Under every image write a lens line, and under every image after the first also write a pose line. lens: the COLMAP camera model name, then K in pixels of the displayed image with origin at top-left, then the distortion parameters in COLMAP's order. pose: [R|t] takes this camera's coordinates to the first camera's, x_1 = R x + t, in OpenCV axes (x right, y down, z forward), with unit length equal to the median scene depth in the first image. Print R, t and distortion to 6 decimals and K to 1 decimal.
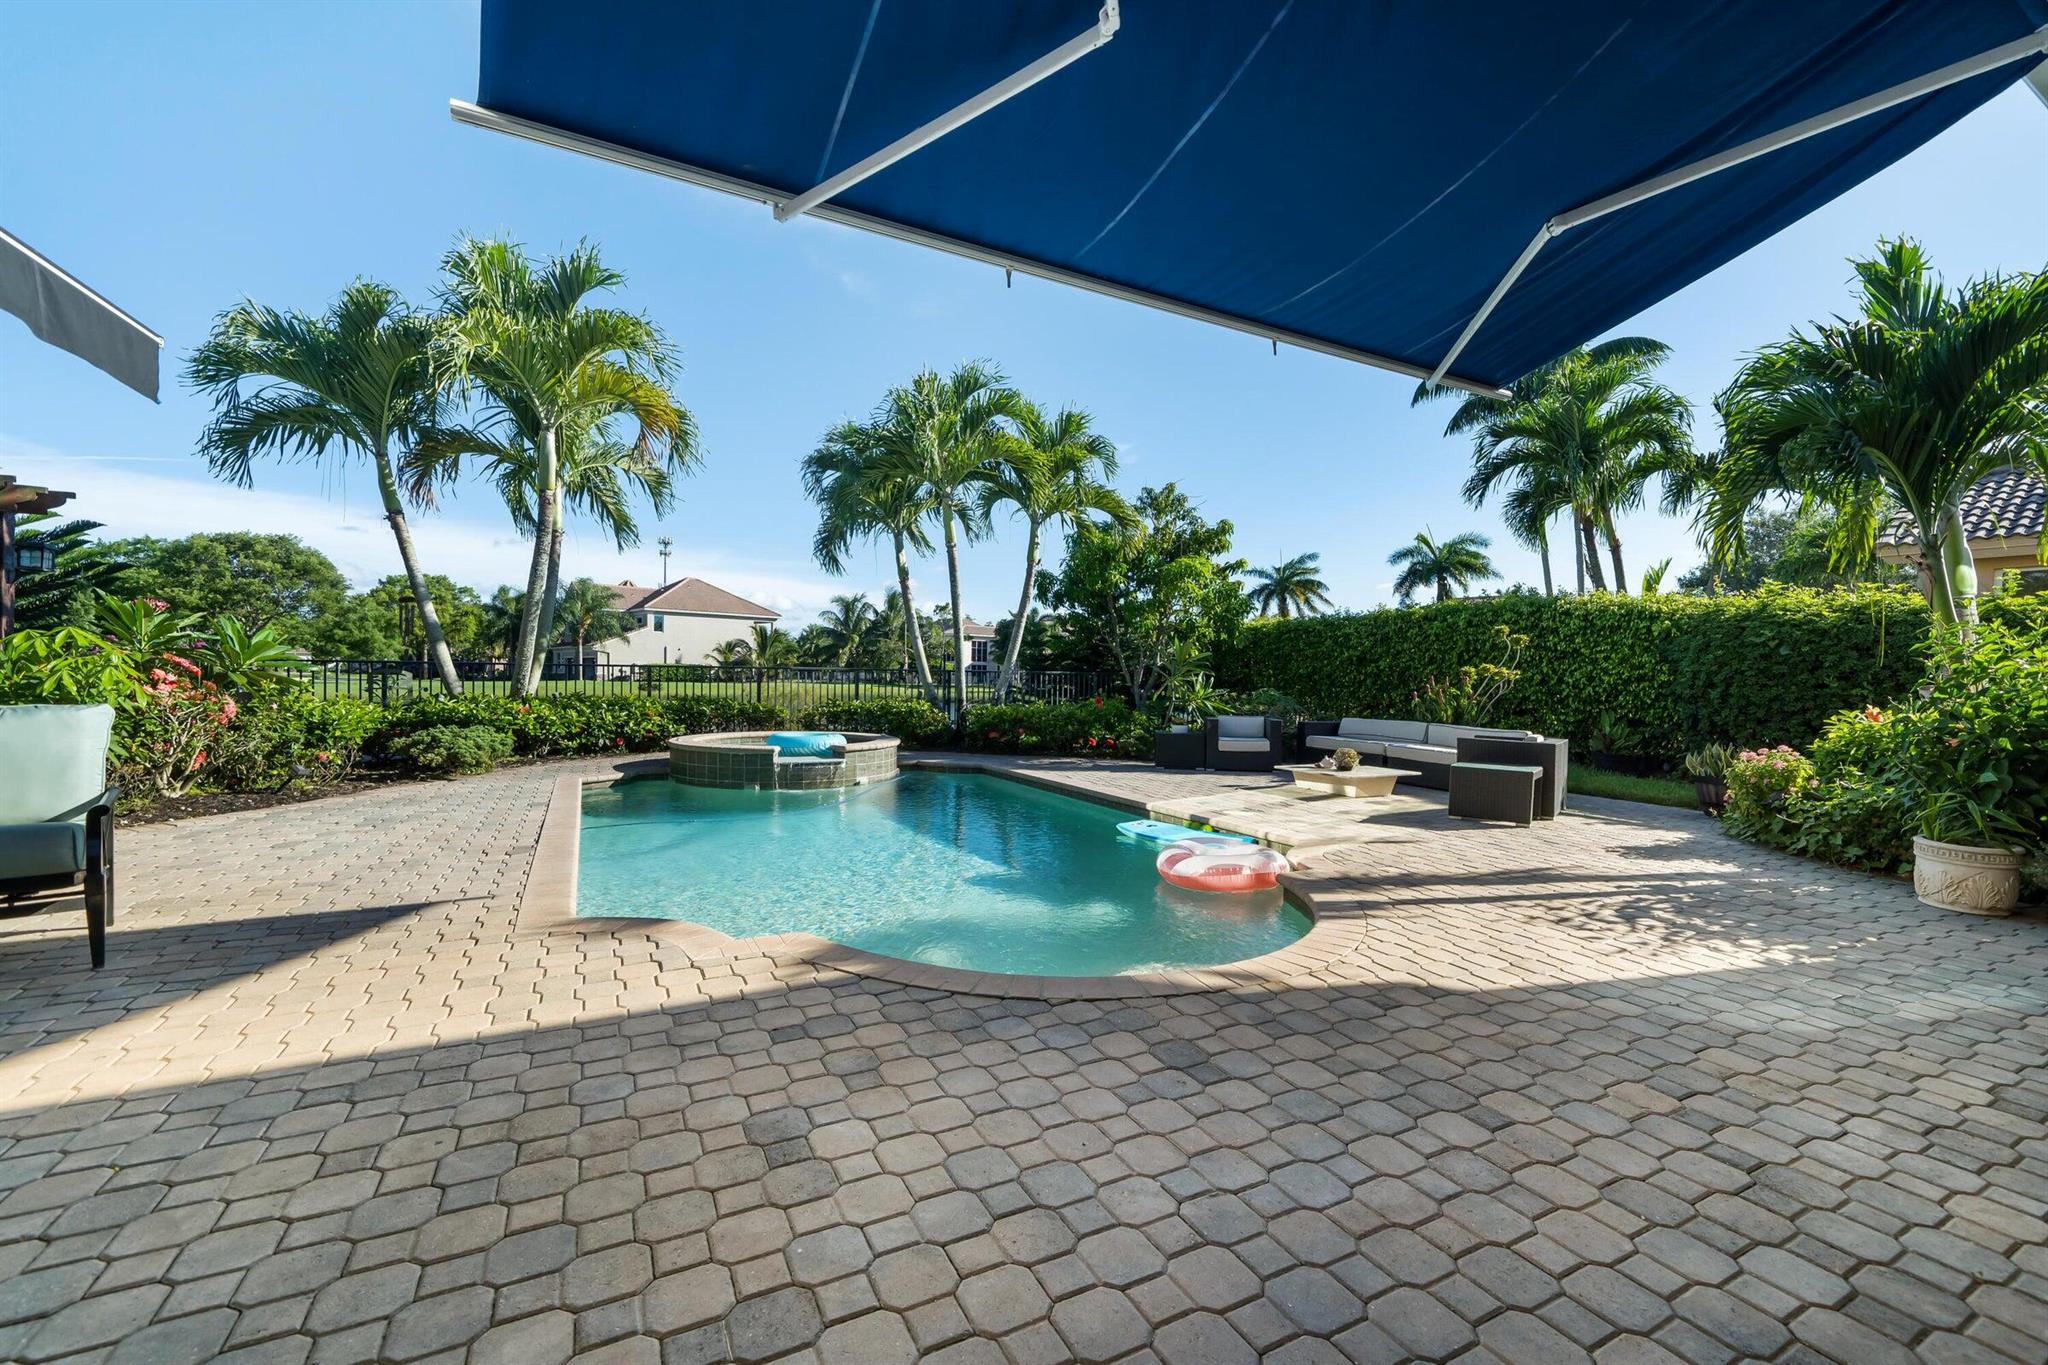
lens RADIAL K [[836.4, 0, 1021.5], [0, 836.4, 676.8], [0, 0, 1]] dist [0.023098, -0.000407]
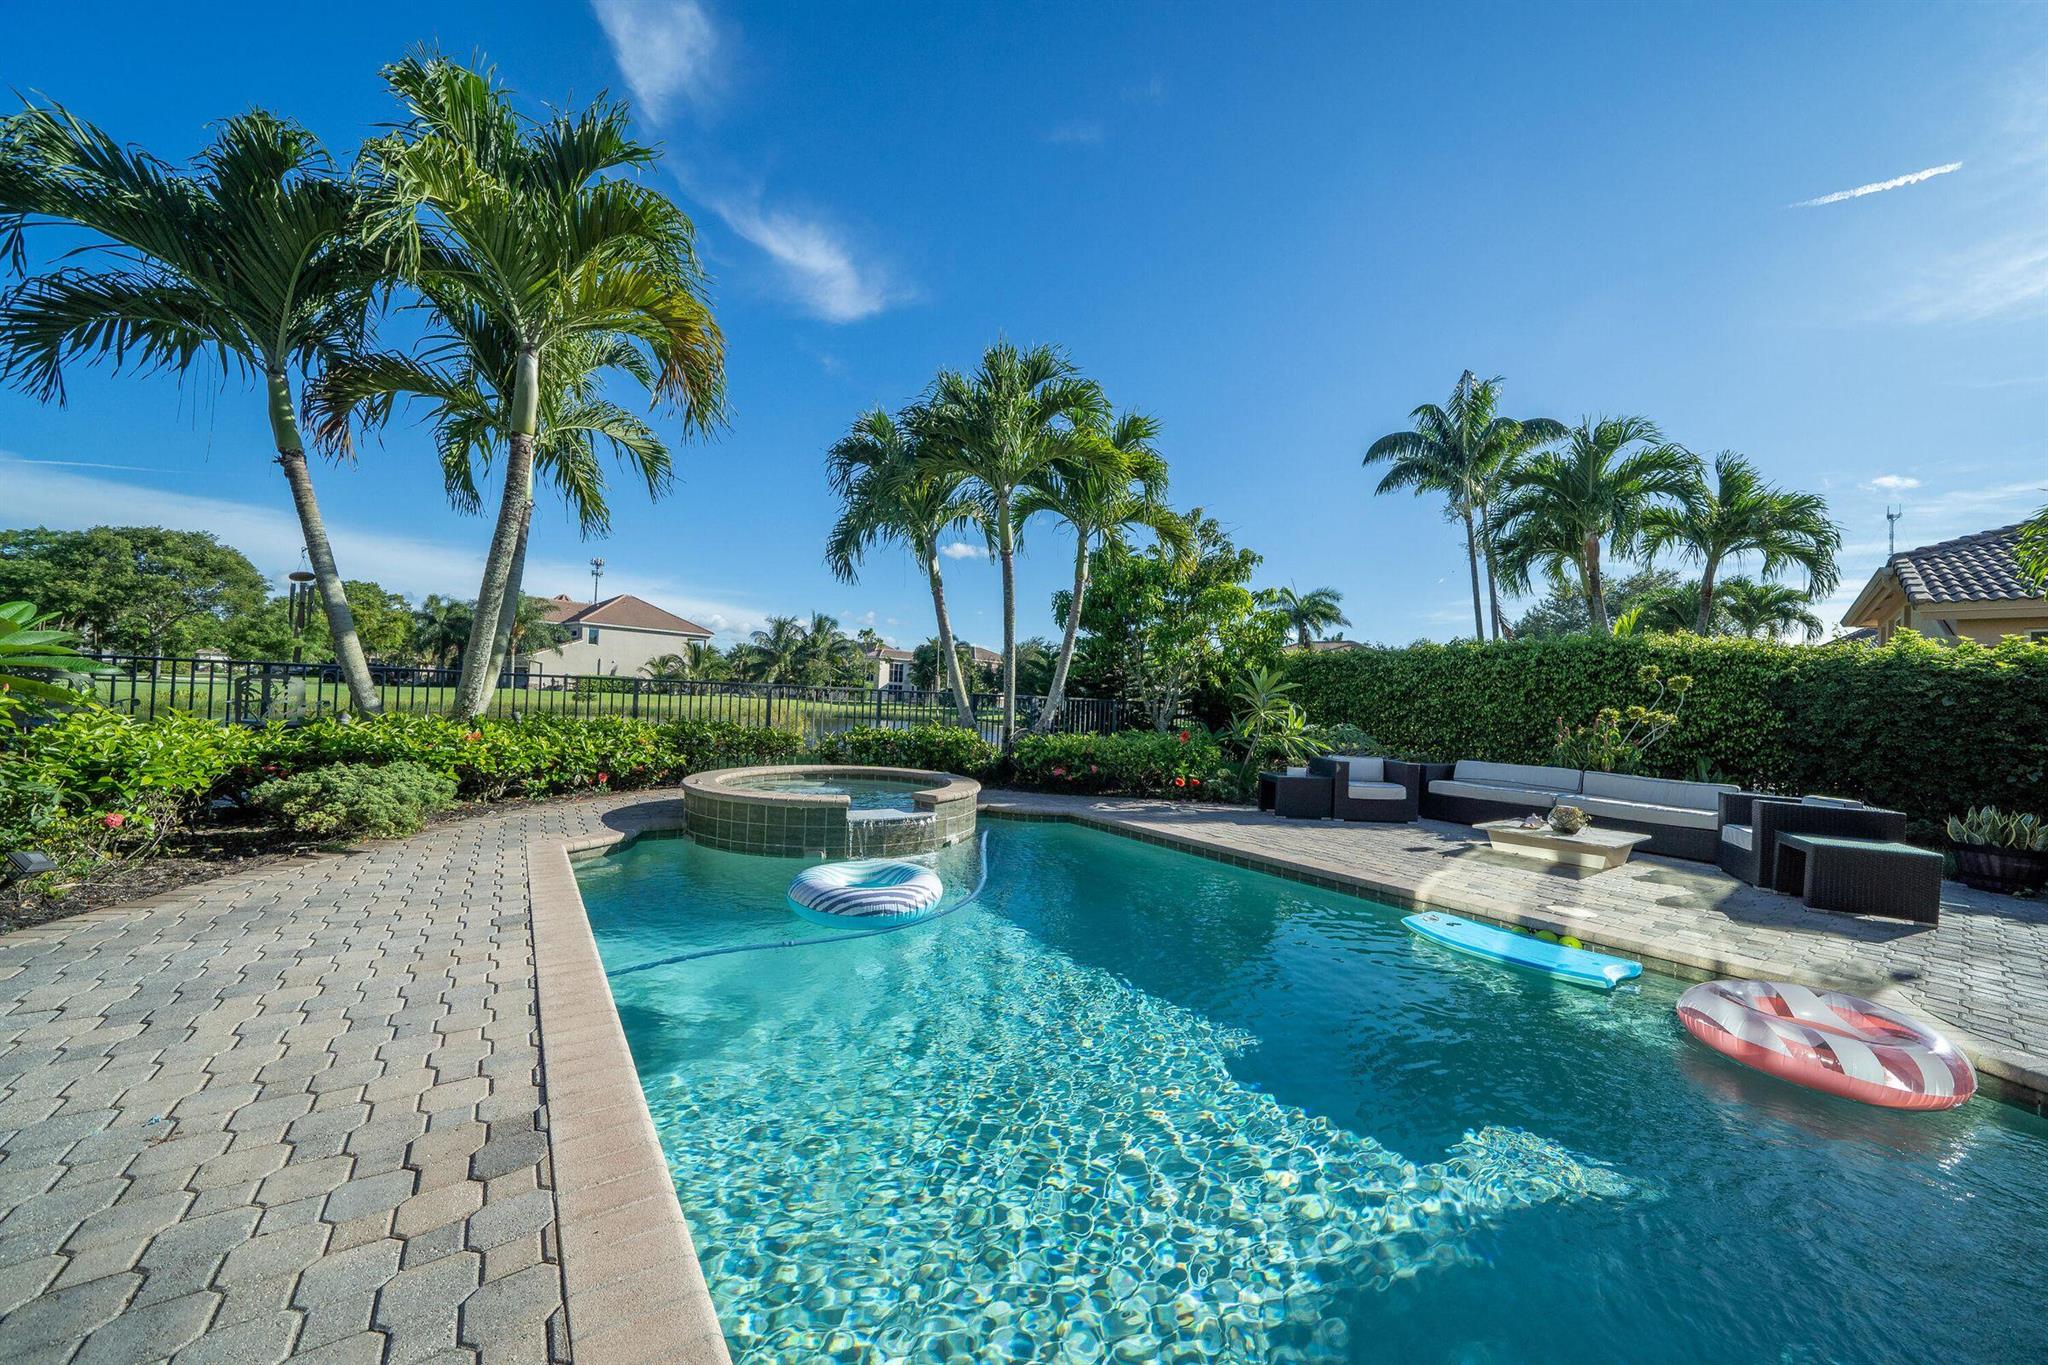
lens RADIAL K [[716.7, 0, 1031.0], [0, 716.7, 678.6], [0, 0, 1]] dist [-0.010201, 0.001169]
pose [[0.988344, 0.030486, 0.149153, -0.186516], [-0.026646, 0.999262, -0.027675, -0.005544], [-0.149887, 0.023378, 0.988427, 0.288153]]
